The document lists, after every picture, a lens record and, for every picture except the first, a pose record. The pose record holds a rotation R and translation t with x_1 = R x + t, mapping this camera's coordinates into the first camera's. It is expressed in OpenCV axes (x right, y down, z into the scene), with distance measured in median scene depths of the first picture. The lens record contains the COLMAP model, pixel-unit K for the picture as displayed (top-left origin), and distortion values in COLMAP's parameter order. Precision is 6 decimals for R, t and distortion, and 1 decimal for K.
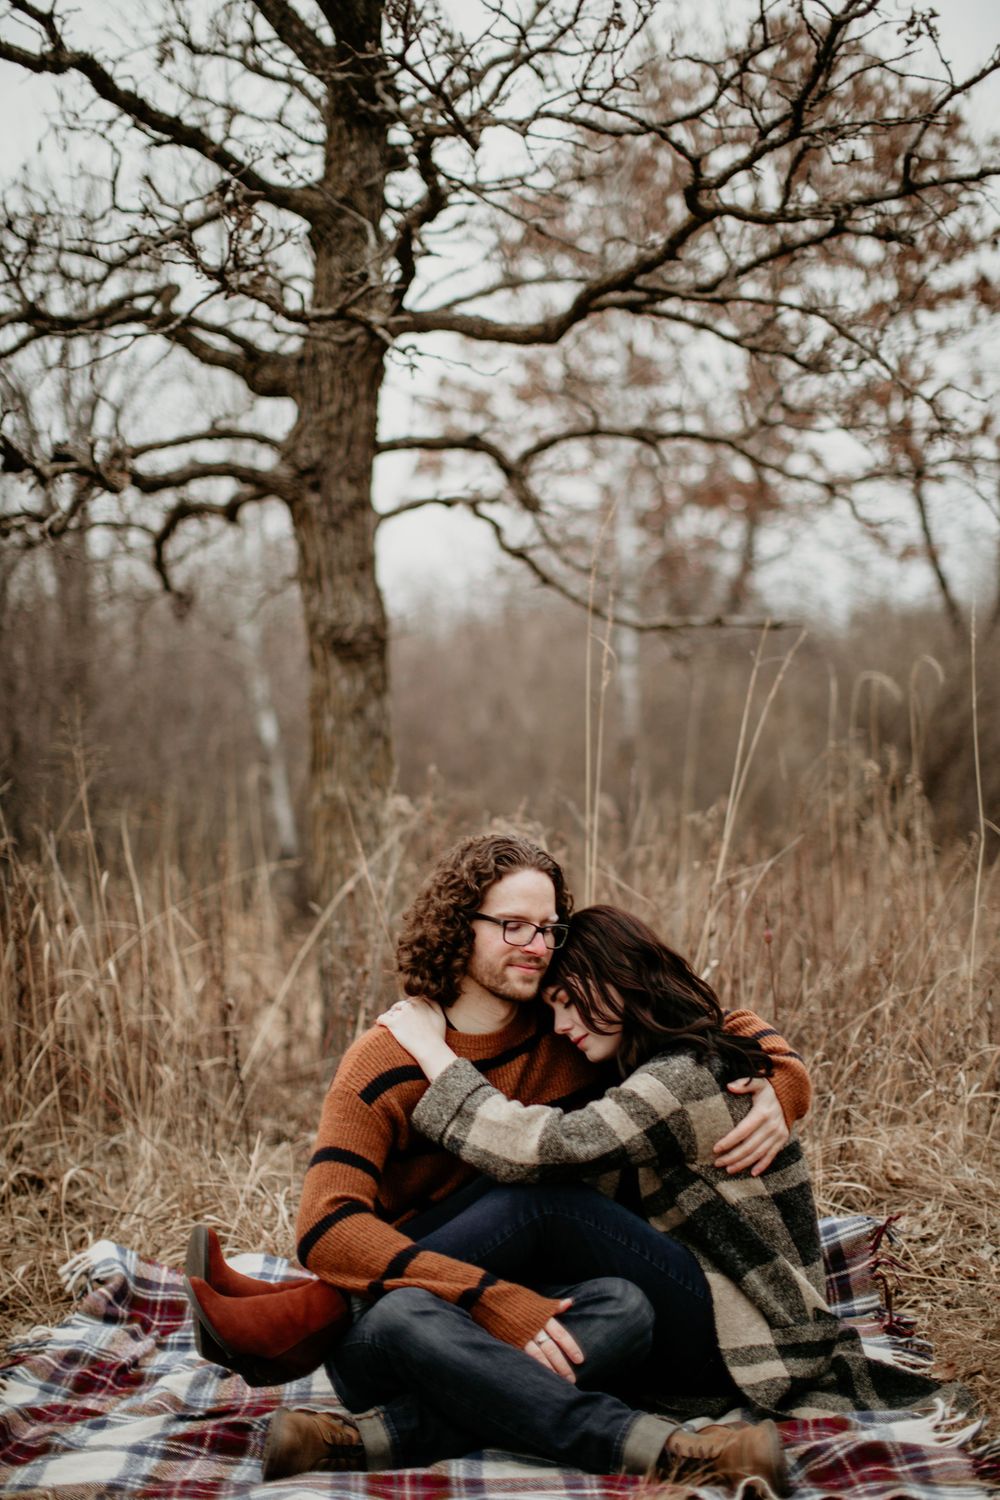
lens RADIAL K [[2149.0, 0, 506.8], [0, 2149.0, 751.6], [0, 0, 1]] dist [-0.092319, 0.000000]
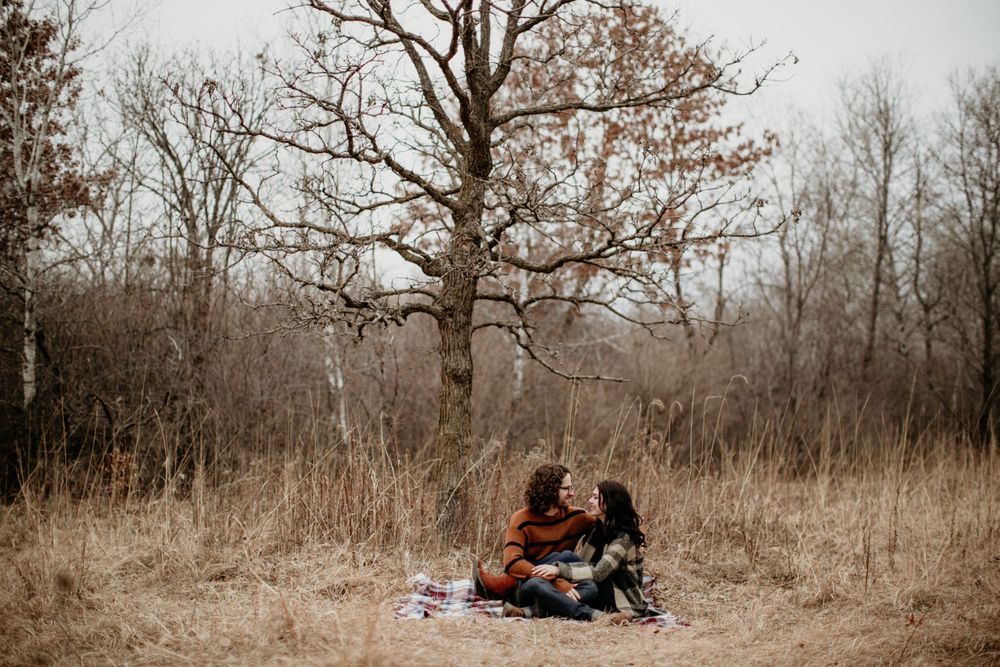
lens RADIAL K [[1432.7, 0, 494.9], [0, 1432.7, 335.7], [0, 0, 1]] dist [-0.092319, 0.000000]
pose [[0.994184, 0.080334, 0.071728, -0.287129], [-0.078020, 0.996355, -0.034501, -0.077180], [-0.074238, 0.028704, 0.996827, -1.342899]]
